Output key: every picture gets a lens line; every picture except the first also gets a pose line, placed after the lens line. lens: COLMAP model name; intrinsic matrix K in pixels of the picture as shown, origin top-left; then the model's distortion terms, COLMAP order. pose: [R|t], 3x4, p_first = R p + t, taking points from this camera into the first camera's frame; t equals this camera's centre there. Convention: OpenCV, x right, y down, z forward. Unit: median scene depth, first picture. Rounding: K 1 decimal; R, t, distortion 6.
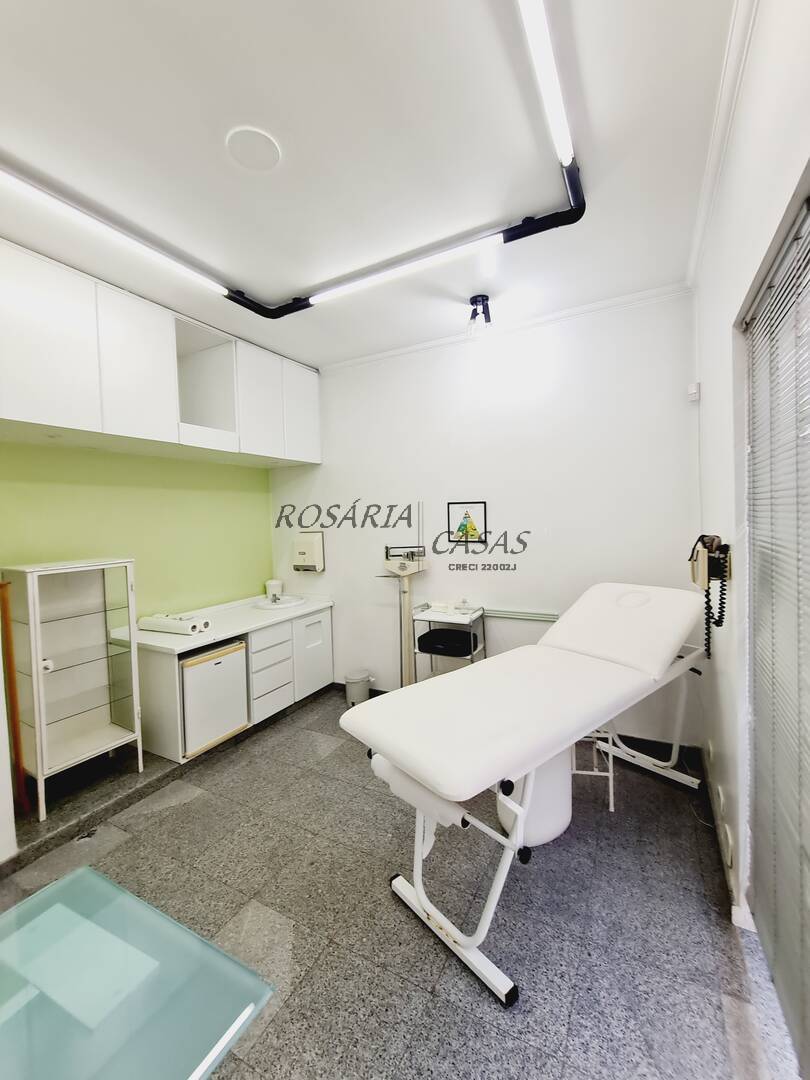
lens RADIAL K [[445.5, 0, 411.2], [0, 445.5, 528.7], [0, 0, 1]] dist [-0.000138, -0.001082]
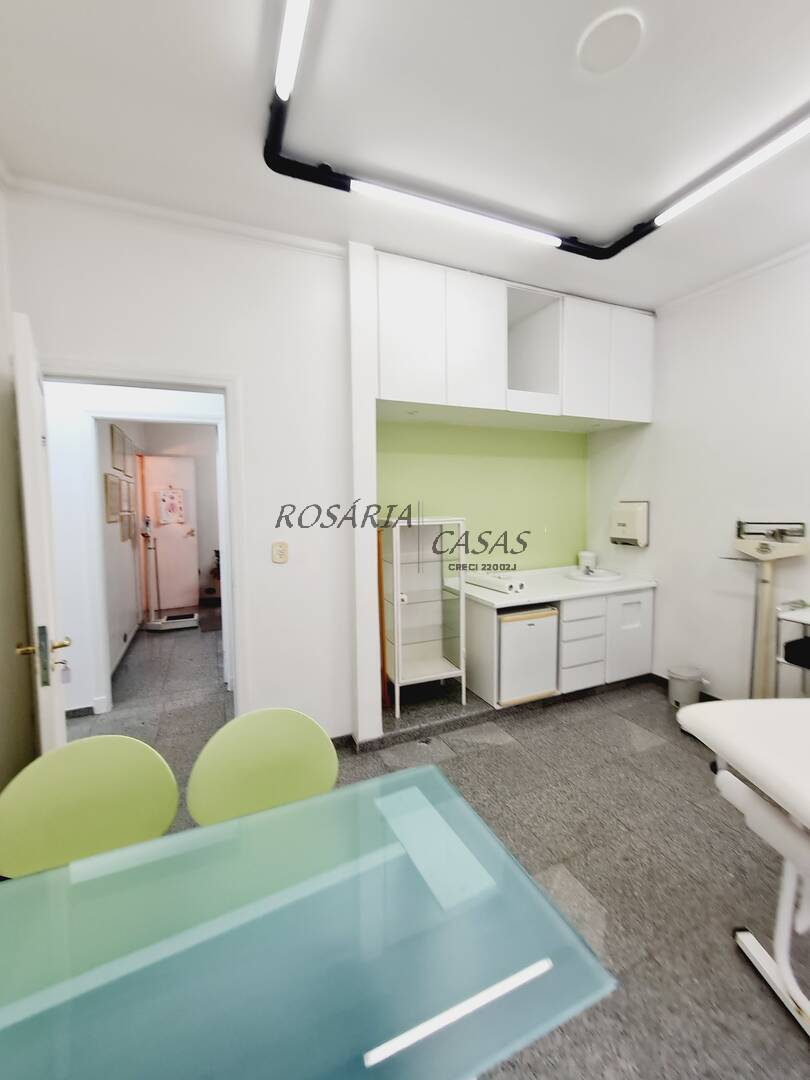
lens RADIAL K [[445.5, 0, 406.6], [0, 445.5, 527.9], [0, 0, 1]] dist [-0.000138, -0.001082]
pose [[0.783841, 0.058282, -0.618220, -0.040010], [-0.026975, 0.997842, 0.059869, 0.028044], [0.620375, -0.030251, 0.783722, 0.025119]]
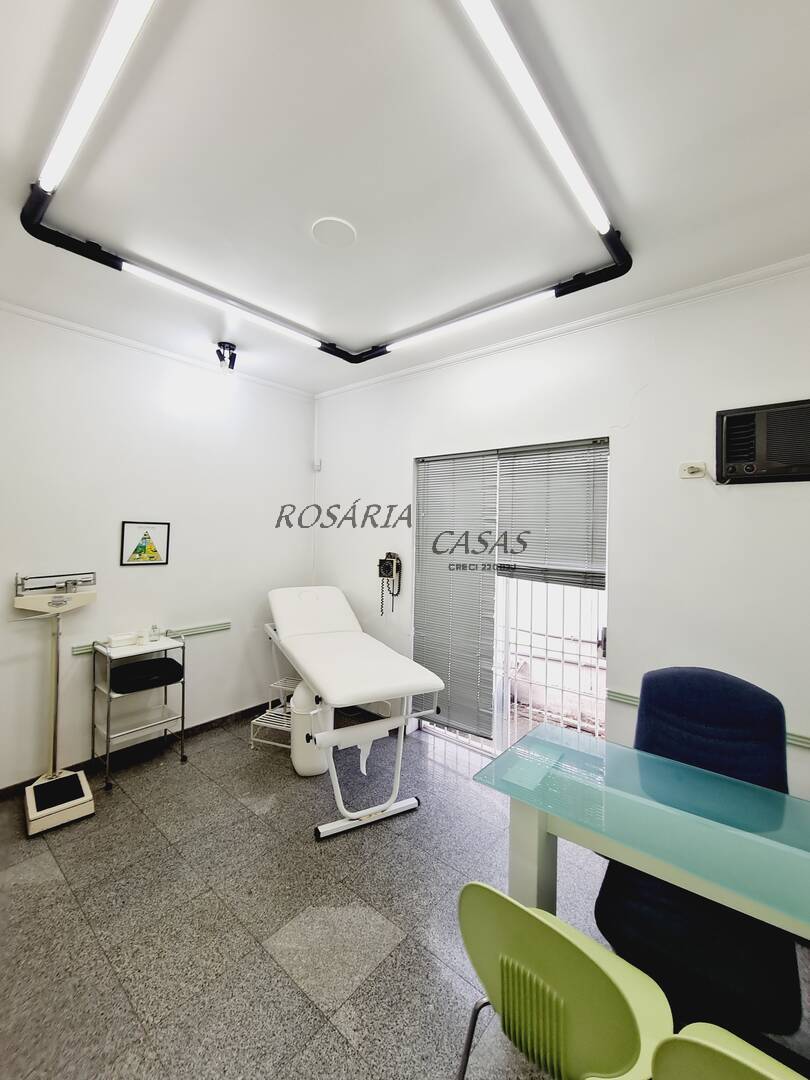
lens RADIAL K [[445.5, 0, 408.2], [0, 445.5, 526.4], [0, 0, 1]] dist [-0.000138, -0.001082]
pose [[0.207374, 0.031569, 0.977752, -0.869608], [-0.003628, 0.999497, -0.031501, -0.029270], [-0.978255, 0.002985, 0.207384, 0.335473]]
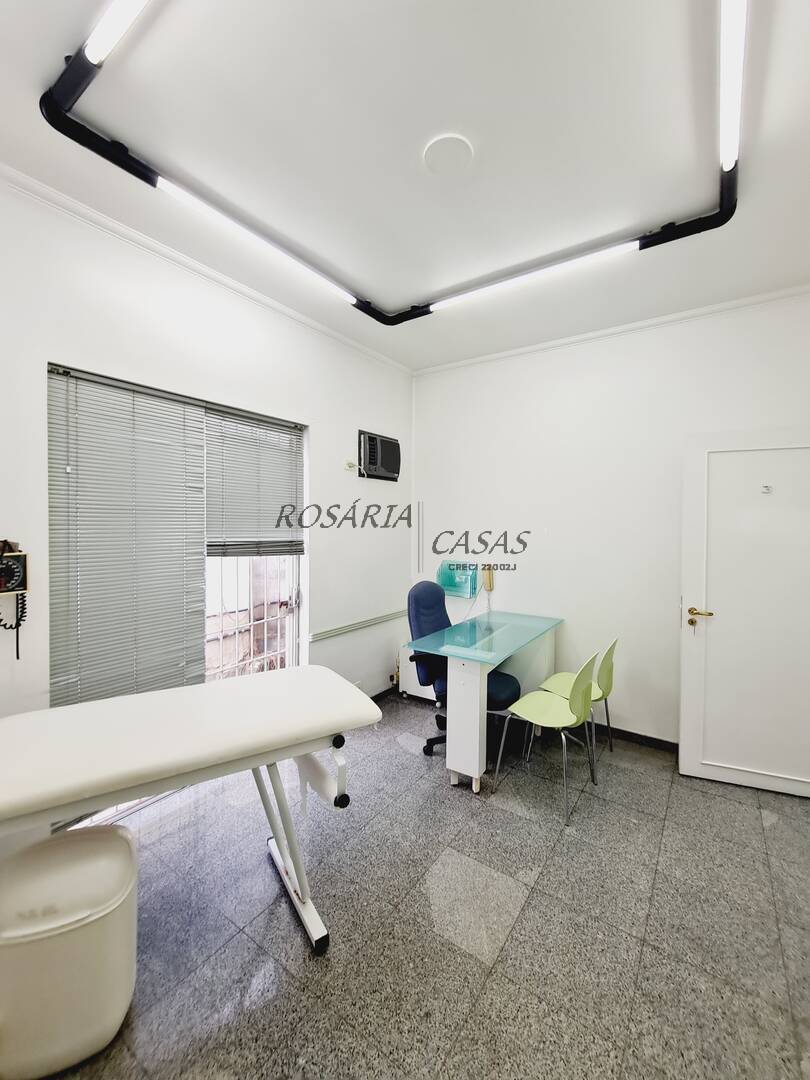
lens RADIAL K [[445.5, 0, 414.9], [0, 445.5, 531.1], [0, 0, 1]] dist [-0.000138, -0.001082]
pose [[-0.994283, 0.026284, 0.103495, -0.222024], [0.029167, 0.999225, 0.026440, -0.004972], [-0.102719, 0.029307, -0.994279, 1.252125]]
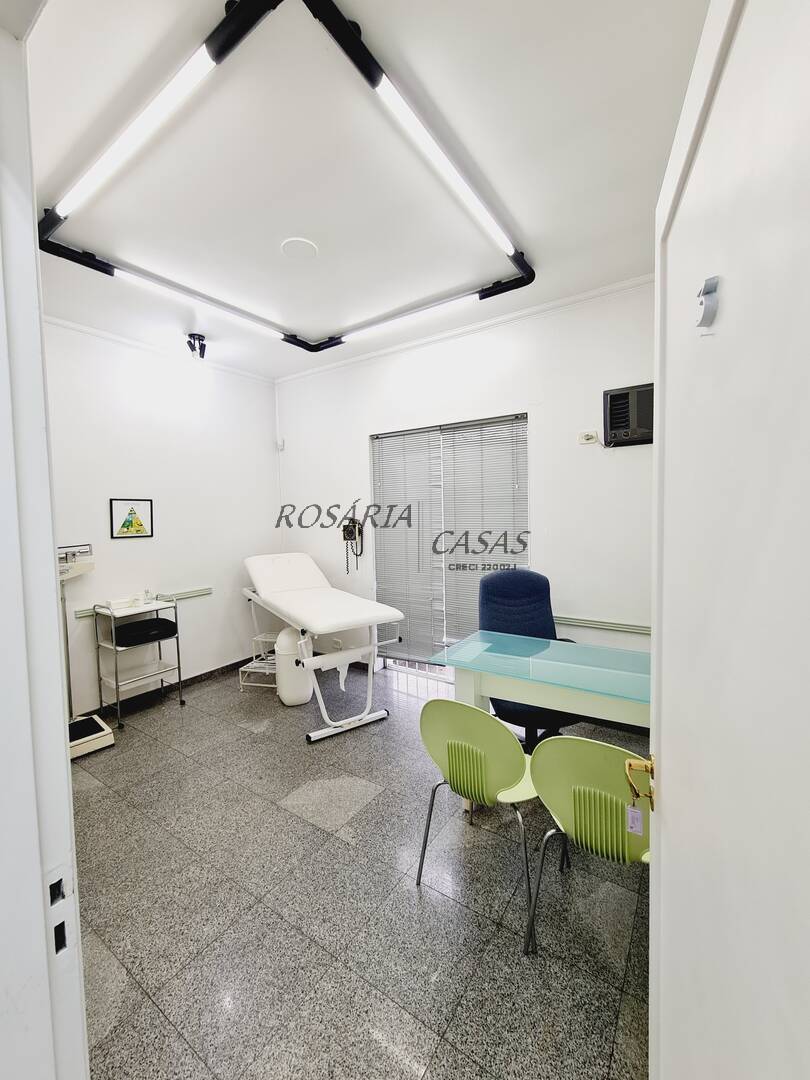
lens RADIAL K [[445.5, 0, 407.1], [0, 445.5, 530.6], [0, 0, 1]] dist [-0.000138, -0.001082]
pose [[0.106202, -0.024503, 0.994043, -1.082074], [0.042090, 0.998911, 0.020126, 0.025739], [-0.993453, 0.039702, 0.107117, 0.315359]]
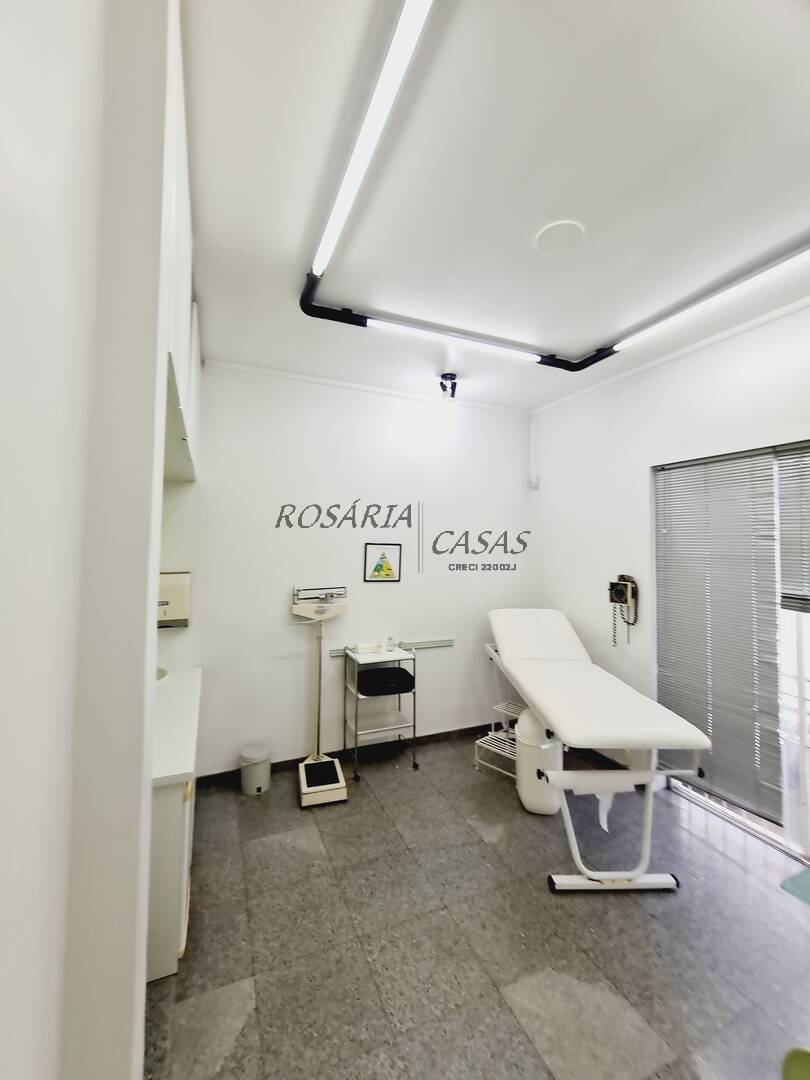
lens RADIAL K [[445.5, 0, 406.6], [0, 445.5, 525.8], [0, 0, 1]] dist [-0.000138, -0.001082]
pose [[0.622192, 0.062150, 0.780394, -0.856857], [-0.009558, 0.997373, -0.071810, -0.032900], [-0.782806, 0.037221, 0.621152, 0.377408]]
